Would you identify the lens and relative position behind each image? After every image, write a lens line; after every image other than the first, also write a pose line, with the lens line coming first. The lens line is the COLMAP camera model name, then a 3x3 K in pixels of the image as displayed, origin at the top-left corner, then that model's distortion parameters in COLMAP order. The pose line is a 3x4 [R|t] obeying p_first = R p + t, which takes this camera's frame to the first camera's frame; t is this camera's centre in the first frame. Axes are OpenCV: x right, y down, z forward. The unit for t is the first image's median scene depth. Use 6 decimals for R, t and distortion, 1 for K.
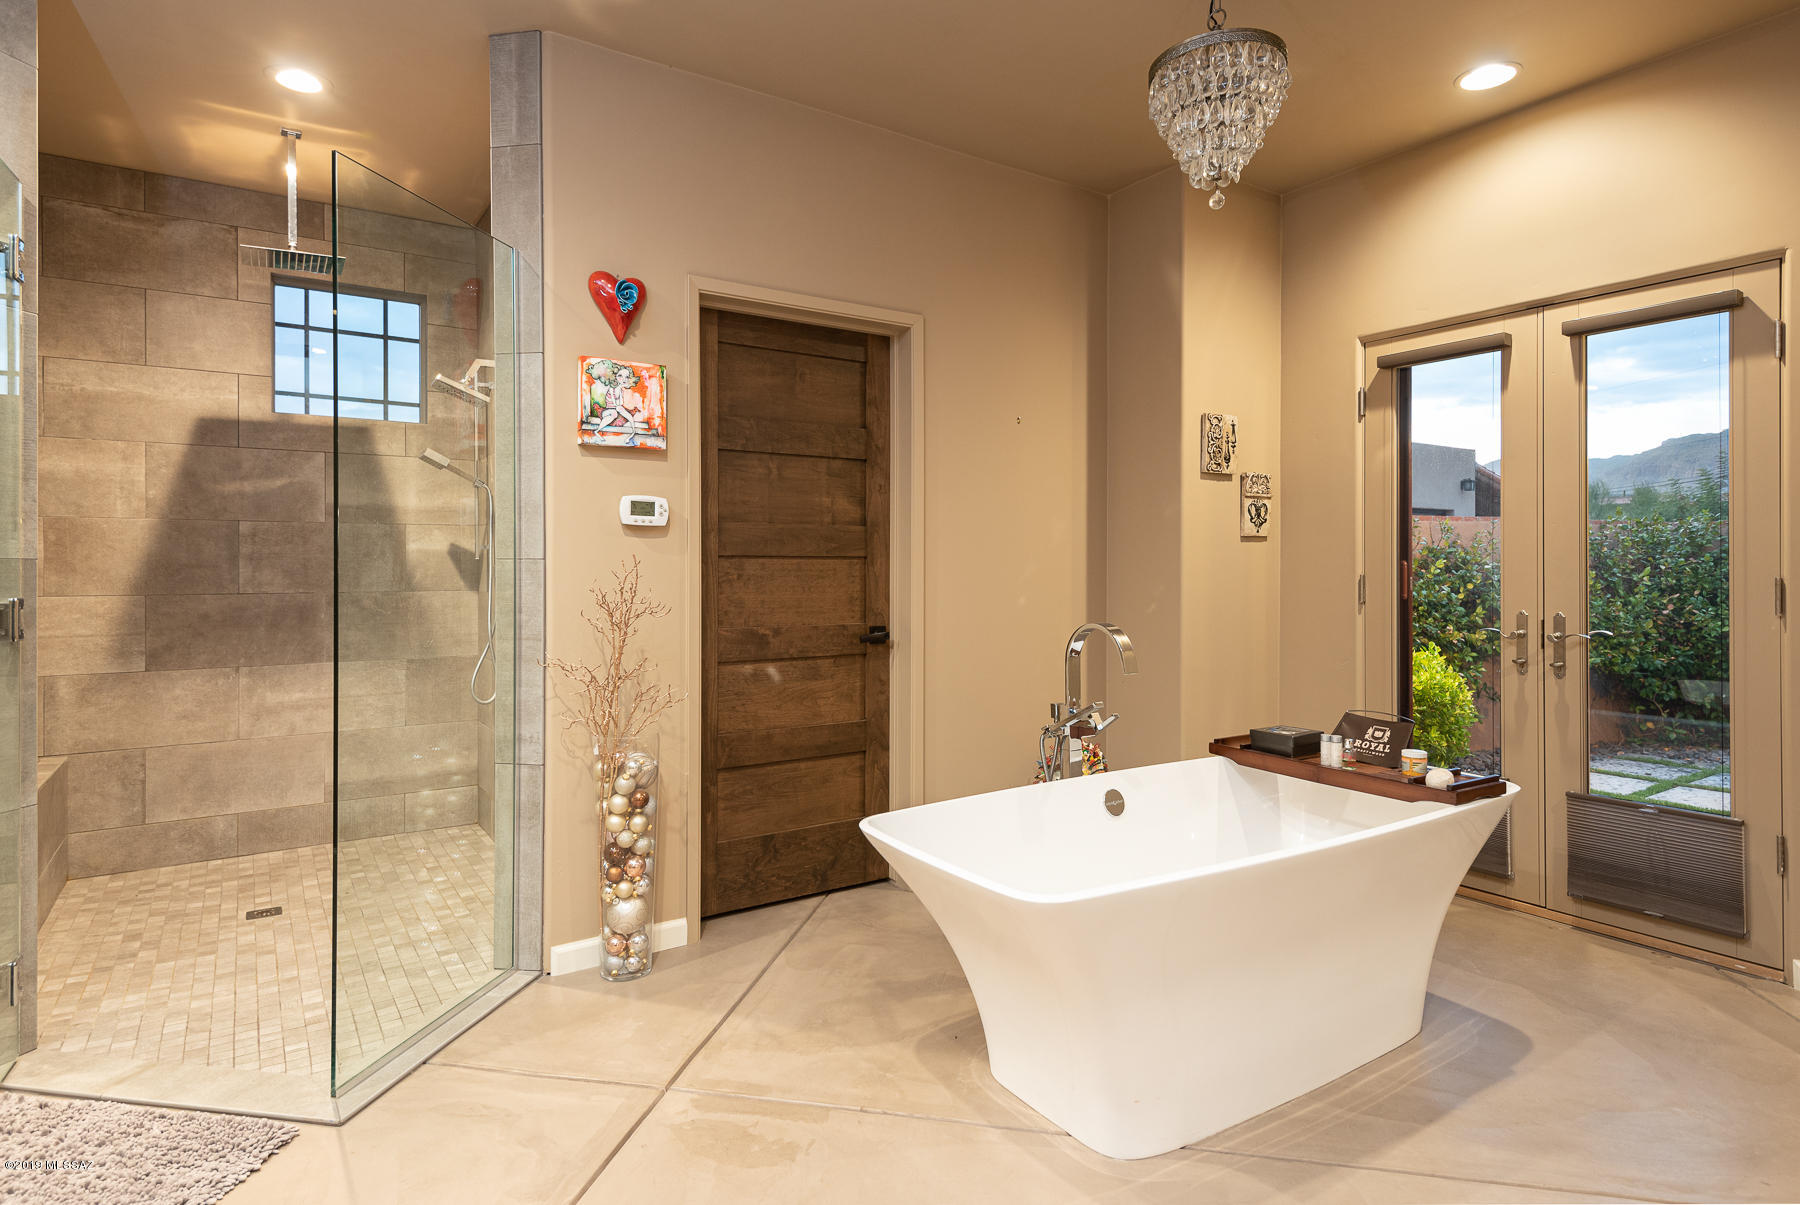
lens RADIAL K [[932.6, 0, 904.0], [0, 932.6, 561.9], [0, 0, 1]] dist [0.037459, -0.031986]
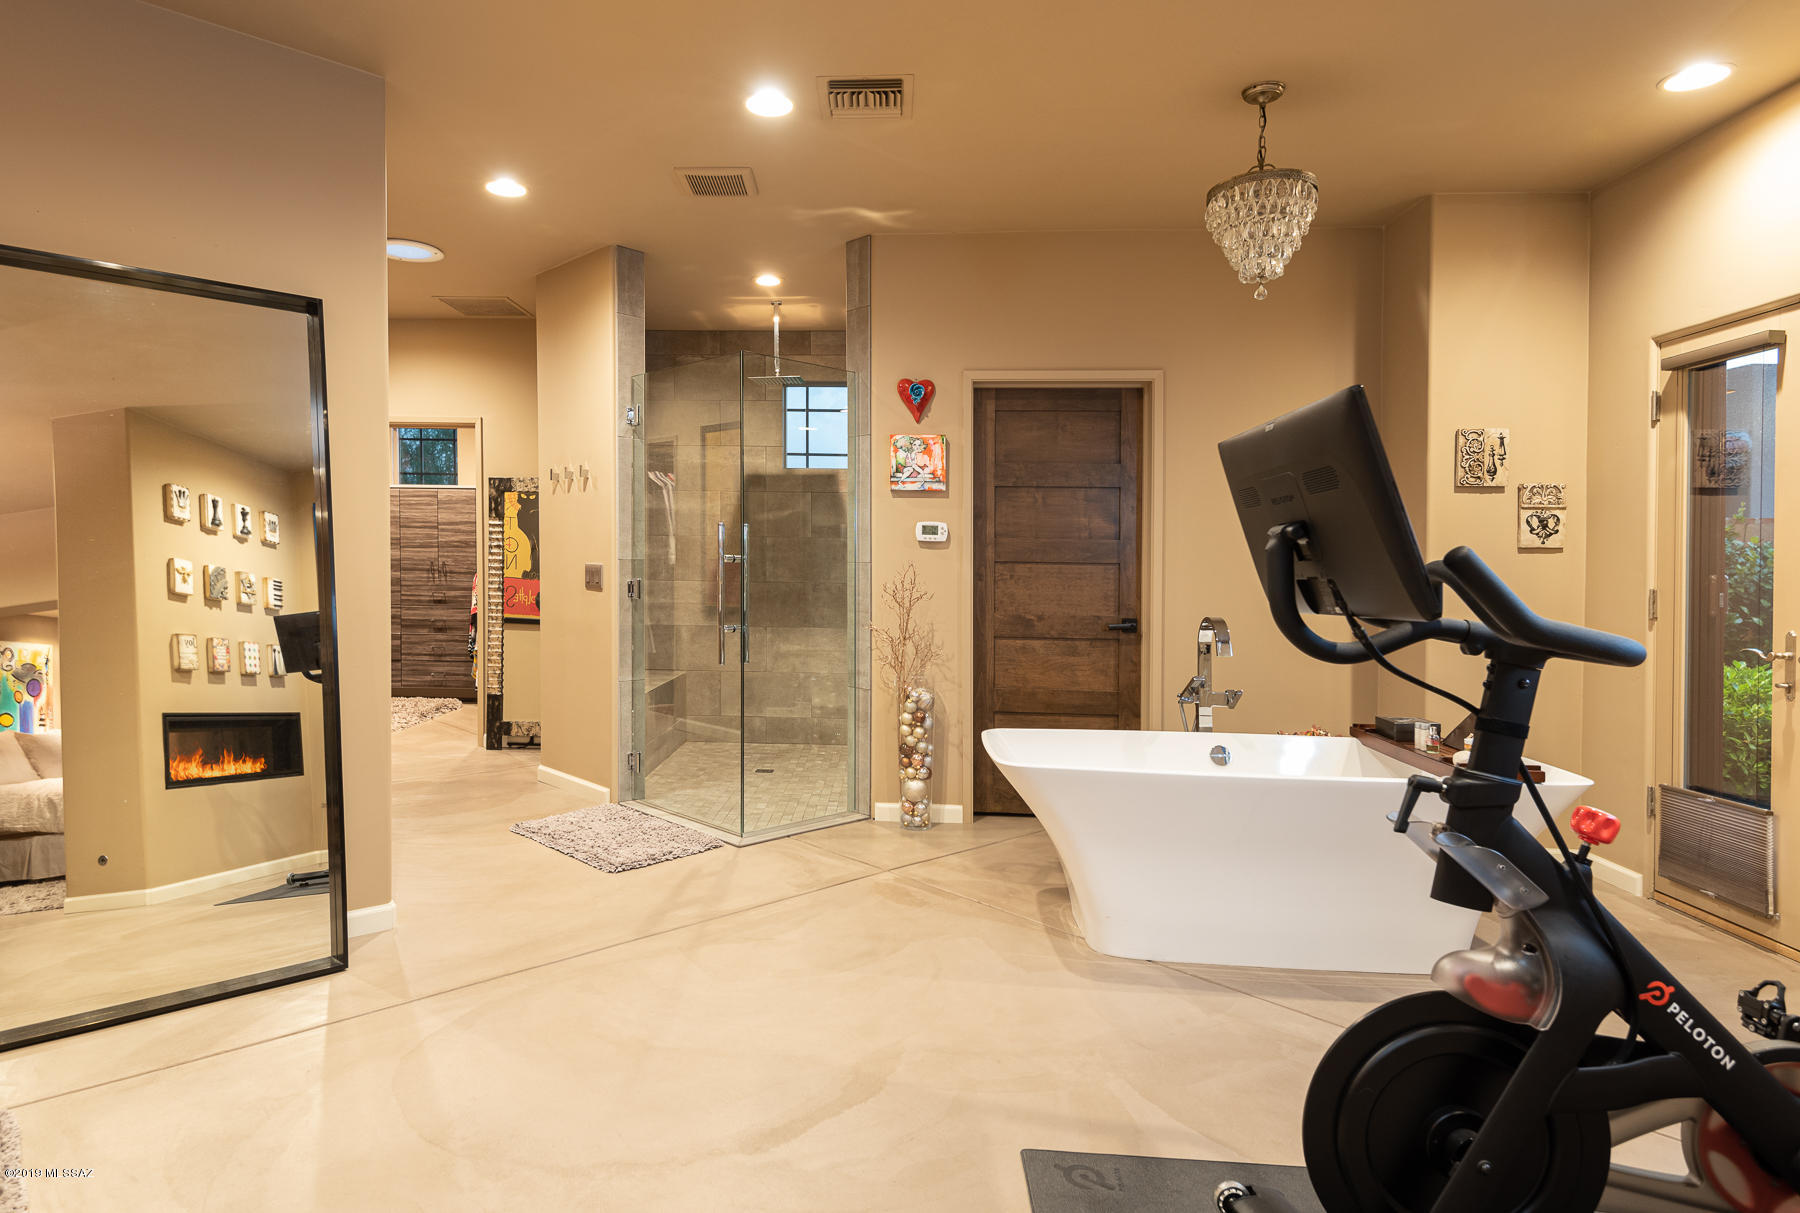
lens RADIAL K [[1015.9, 0, 900.0], [0, 1015.9, 606.5], [0, 0, 1]] dist [-0.001090, -0.001527]
pose [[0.815689, 0.036144, -0.577361, 0.573116], [-0.013632, 0.998970, 0.043280, -0.003389], [0.578330, -0.027432, 0.815341, -0.341781]]
